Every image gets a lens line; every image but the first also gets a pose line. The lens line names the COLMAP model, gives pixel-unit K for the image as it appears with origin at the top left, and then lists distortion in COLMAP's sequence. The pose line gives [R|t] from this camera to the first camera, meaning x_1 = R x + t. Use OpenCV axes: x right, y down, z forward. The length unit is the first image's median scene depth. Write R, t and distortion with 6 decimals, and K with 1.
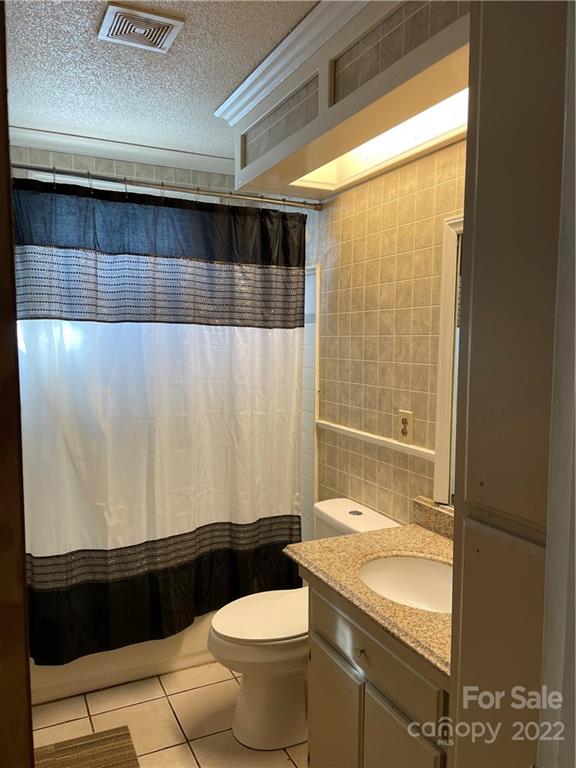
lens RADIAL K [[575.0, 0, 283.1], [0, 575.0, 383.5], [0, 0, 1]] dist [0.075203, -0.092250]
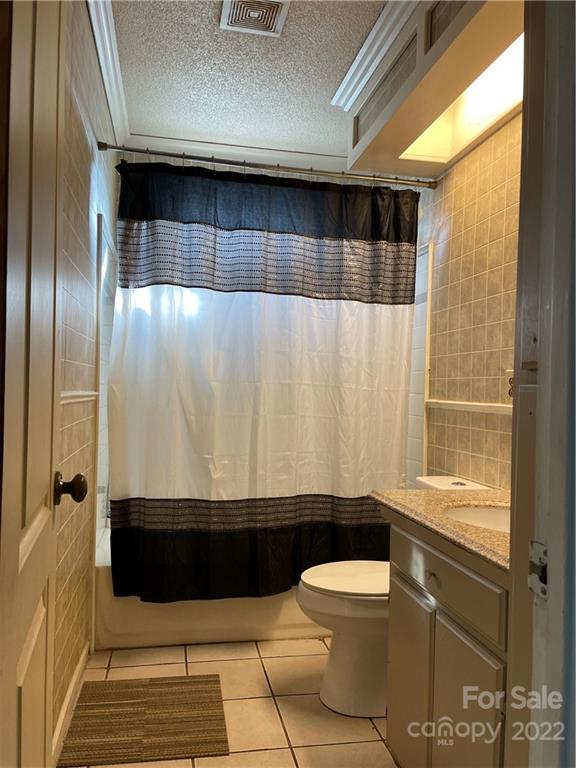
lens RADIAL K [[575.0, 0, 280.1], [0, 575.0, 385.5], [0, 0, 1]] dist [0.075203, -0.092250]
pose [[0.965511, 0.020847, -0.259525, 0.085365], [-0.043861, 0.995567, -0.083207, 0.154020], [0.256640, 0.091720, 0.962145, 0.000636]]
